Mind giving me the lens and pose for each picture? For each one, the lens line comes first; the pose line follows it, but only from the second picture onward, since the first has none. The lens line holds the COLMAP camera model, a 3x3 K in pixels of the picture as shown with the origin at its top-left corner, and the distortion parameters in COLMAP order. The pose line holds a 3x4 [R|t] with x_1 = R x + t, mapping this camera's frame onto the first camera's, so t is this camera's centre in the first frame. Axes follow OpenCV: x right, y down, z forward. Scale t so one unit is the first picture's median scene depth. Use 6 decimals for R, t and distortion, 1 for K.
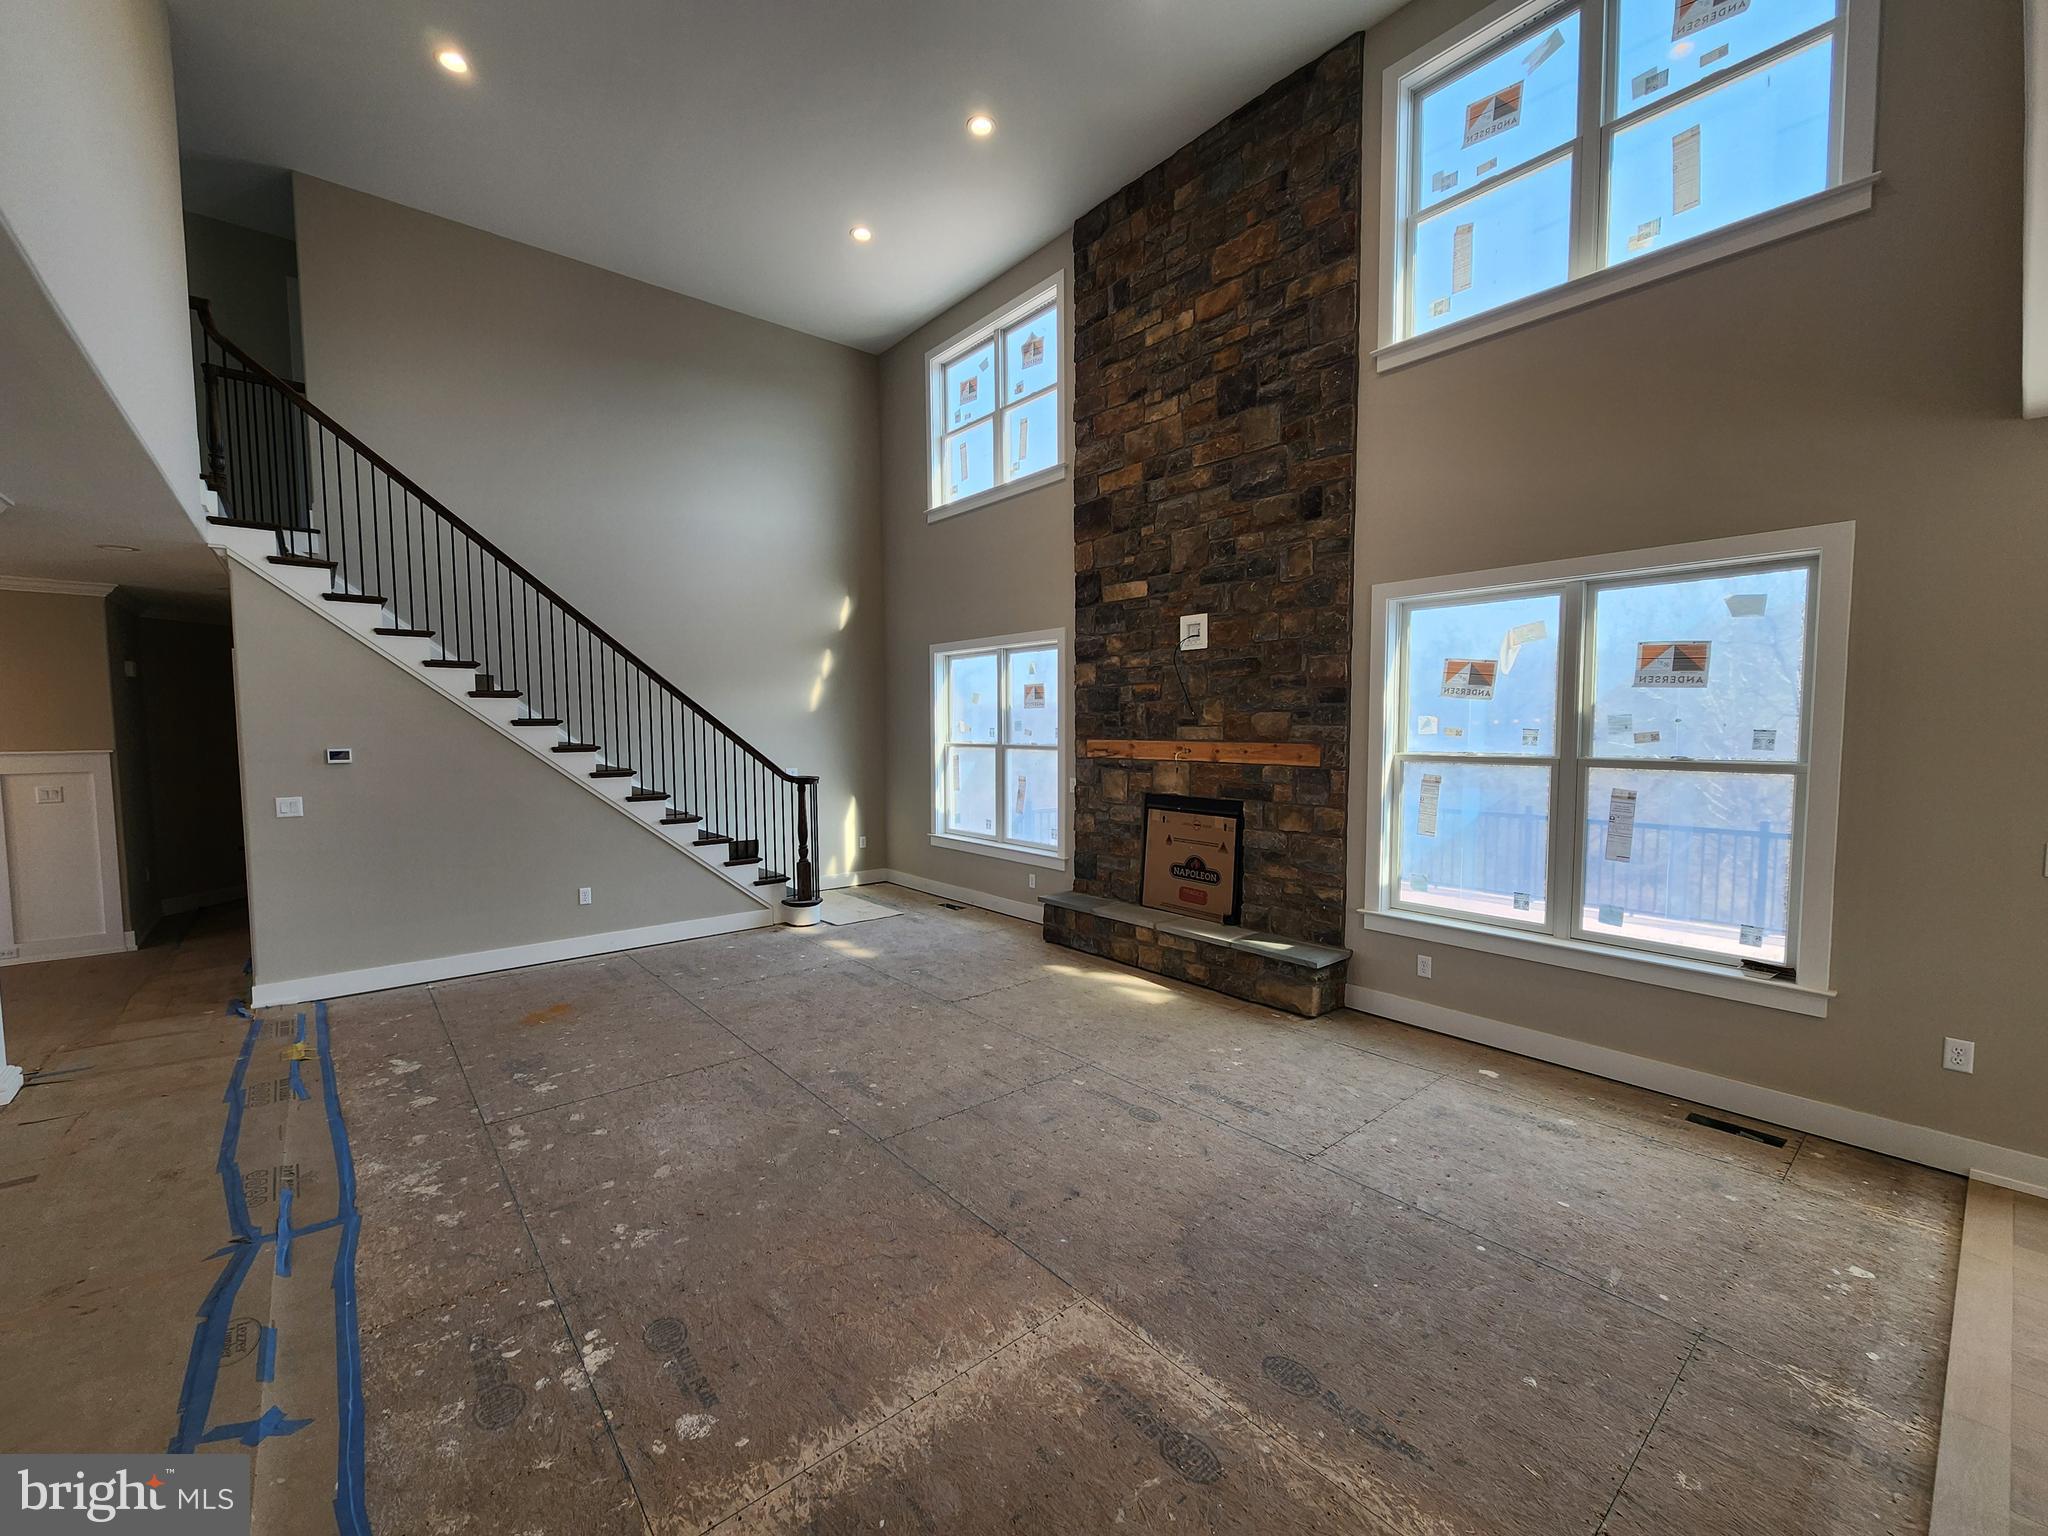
lens RADIAL K [[834.5, 0, 1024.5], [0, 834.5, 779.8], [0, 0, 1]] dist [0.003119, -0.002375]
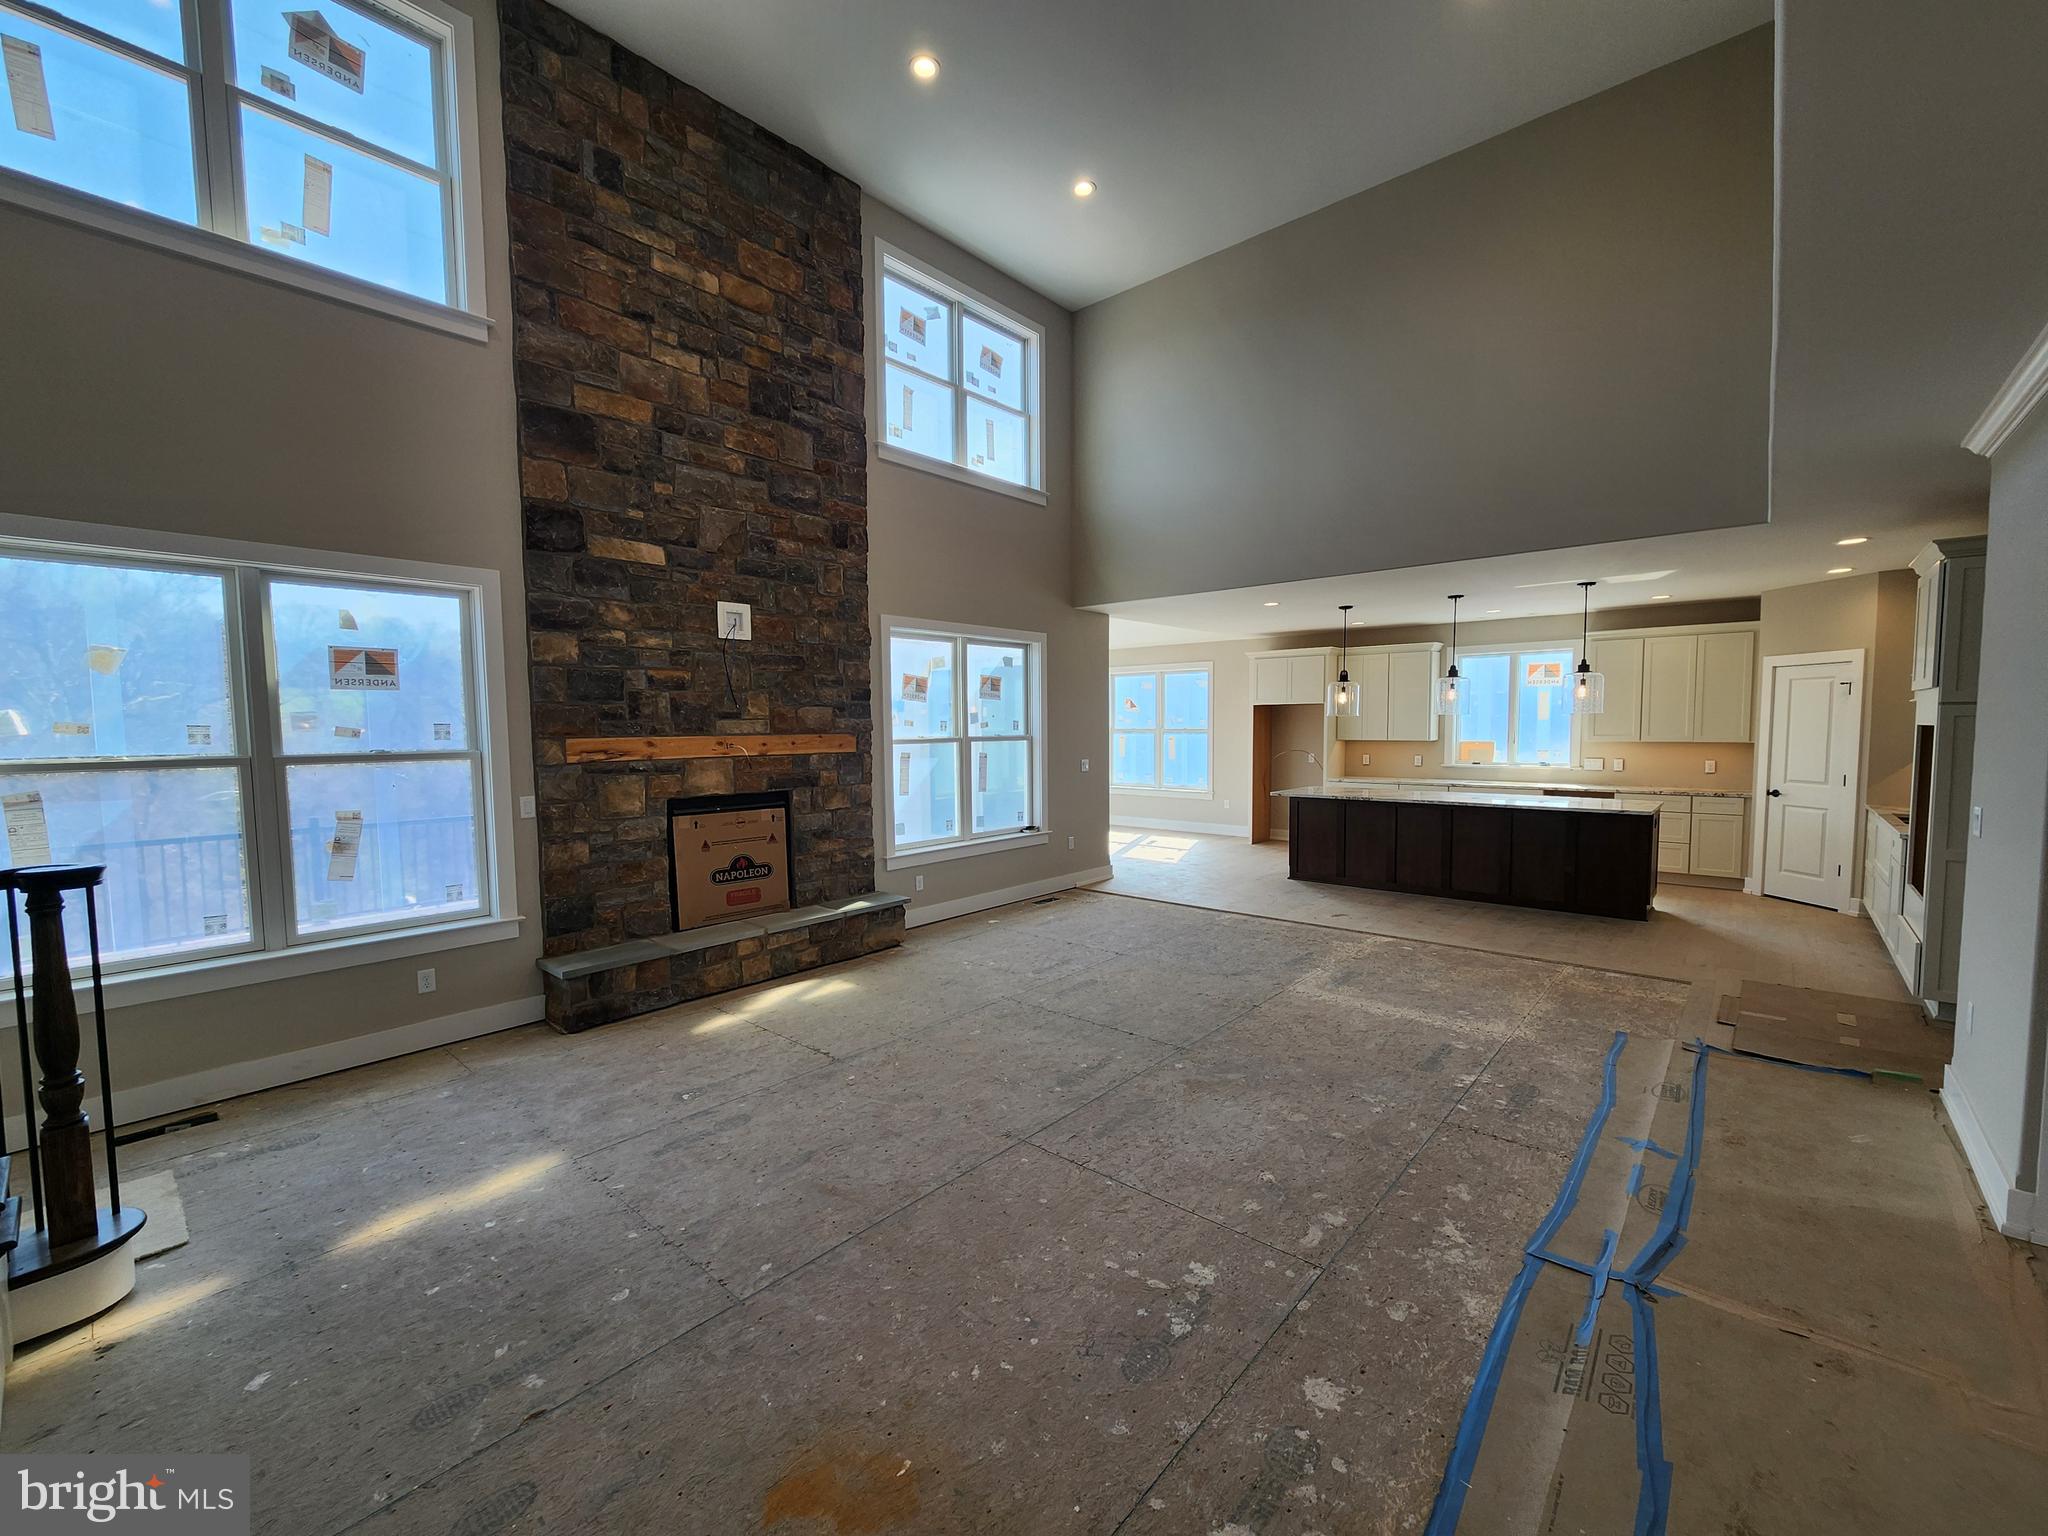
lens RADIAL K [[838.3, 0, 1025.1], [0, 838.3, 777.6], [0, 0, 1]] dist [0.001842, 0.000465]
pose [[-0.150504, -0.058725, 0.986864, -0.878958], [0.076331, 0.994564, 0.070824, -0.045023], [-0.985658, 0.085988, -0.145203, 0.903731]]
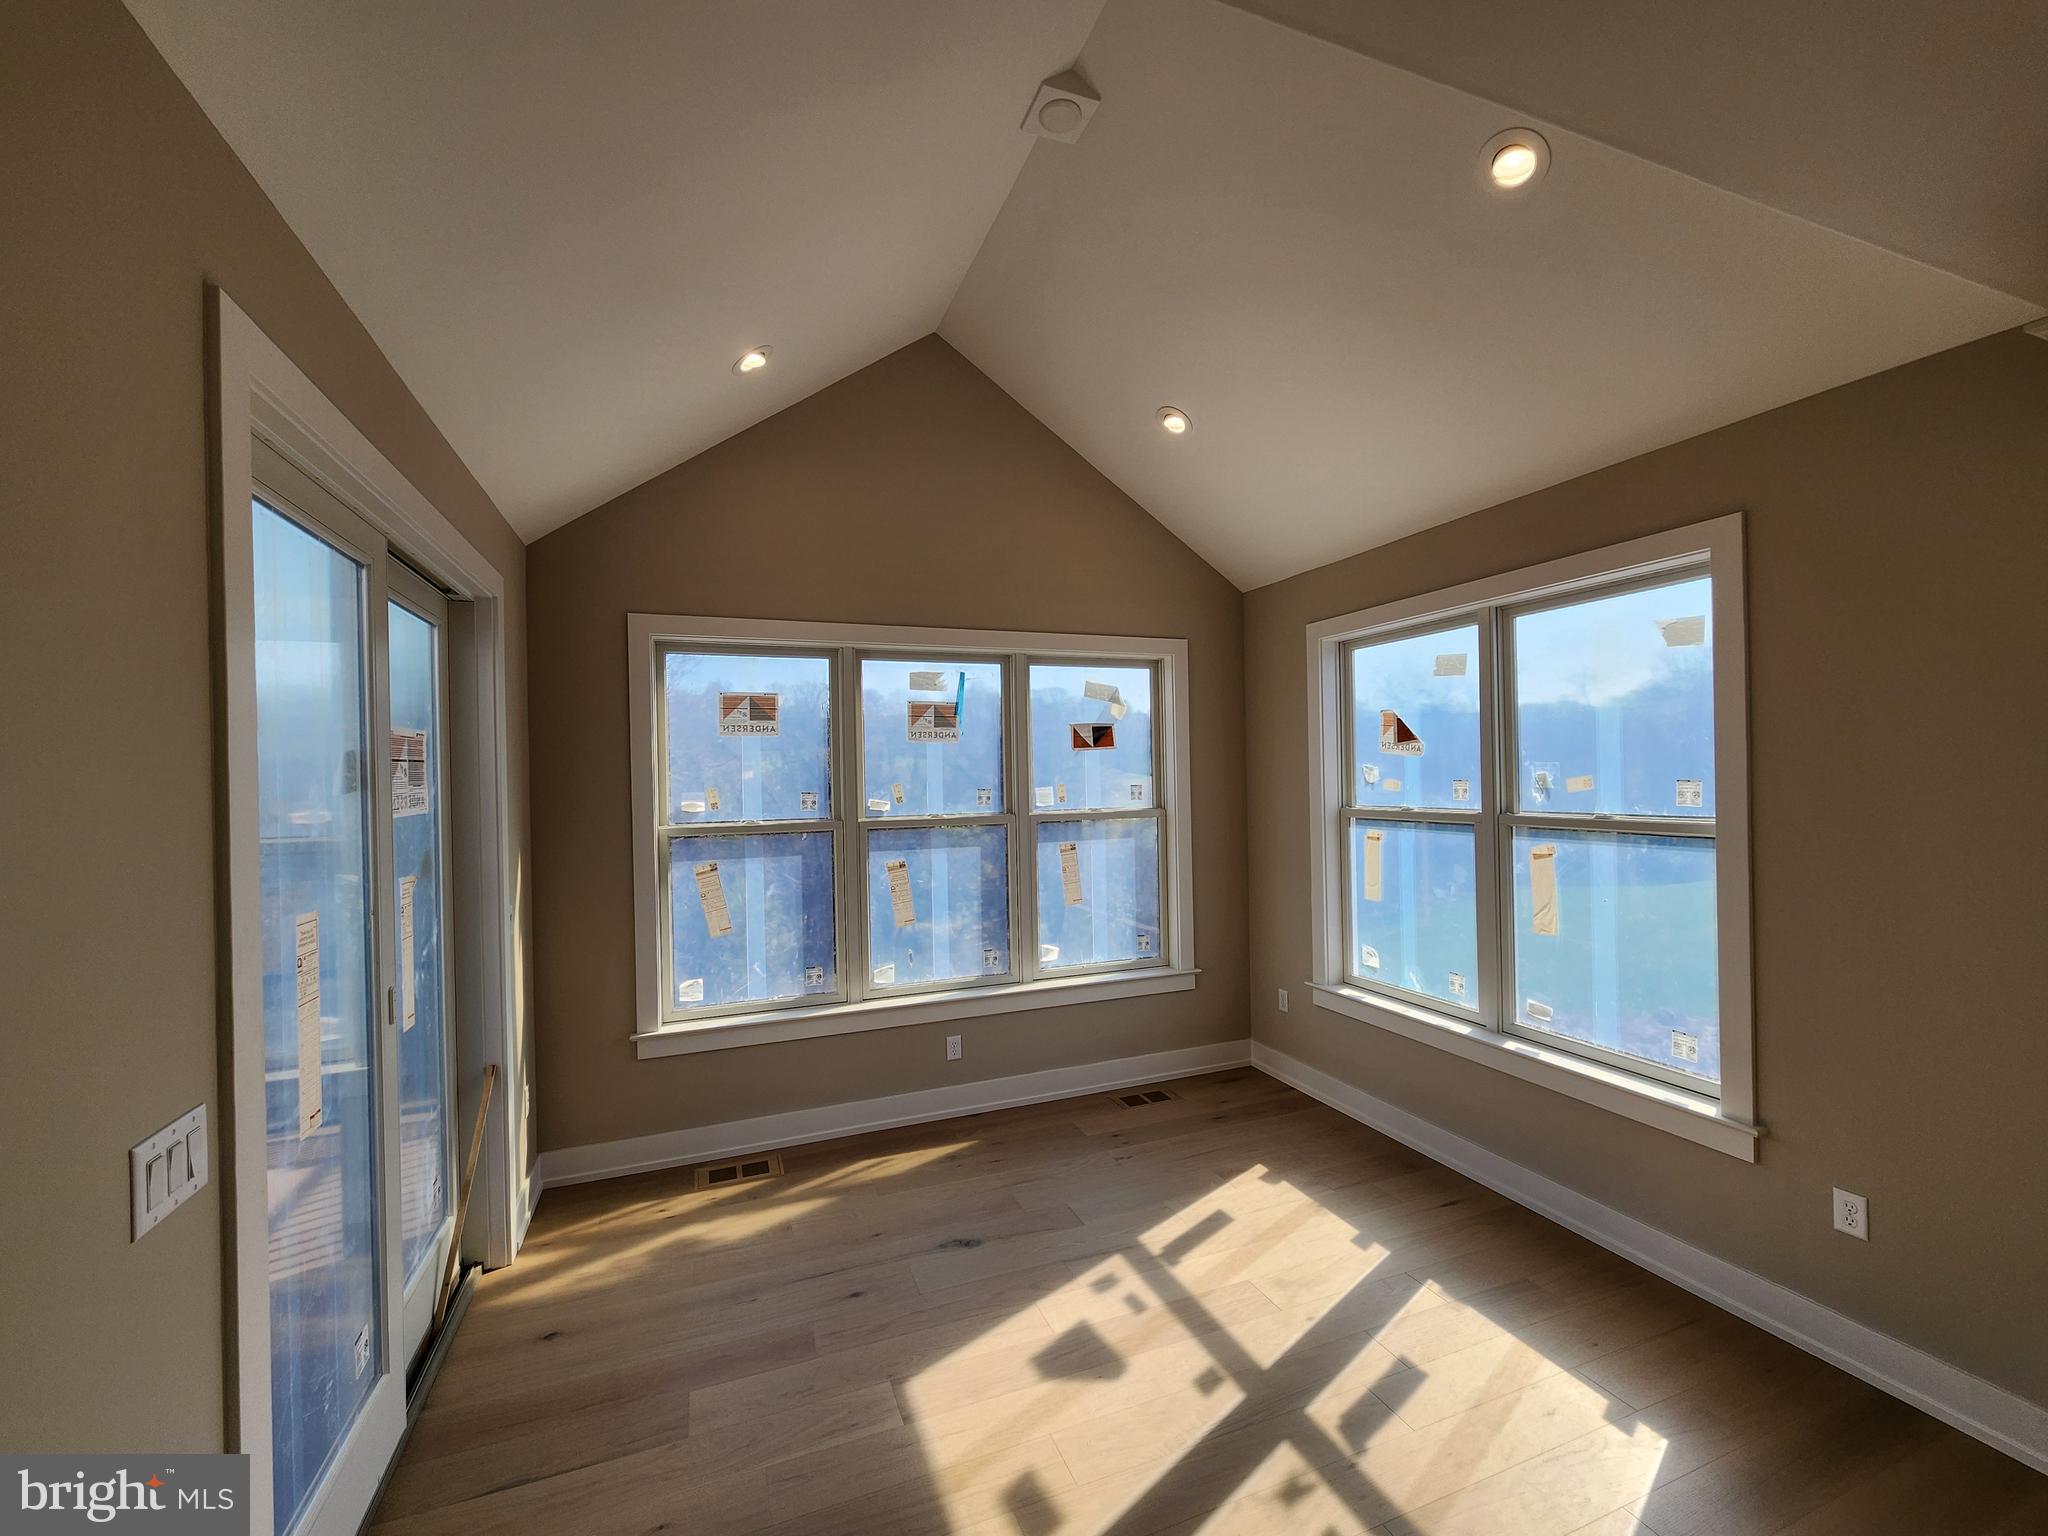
lens RADIAL K [[838.3, 0, 1025.1], [0, 838.3, 777.6], [0, 0, 1]] dist [0.001842, 0.000465]
pose [[0.322324, -0.000550, 0.946629, 0.721051], [0.080765, 0.996370, -0.026922, -0.026198], [-0.943178, 0.085132, 0.321198, 0.288697]]
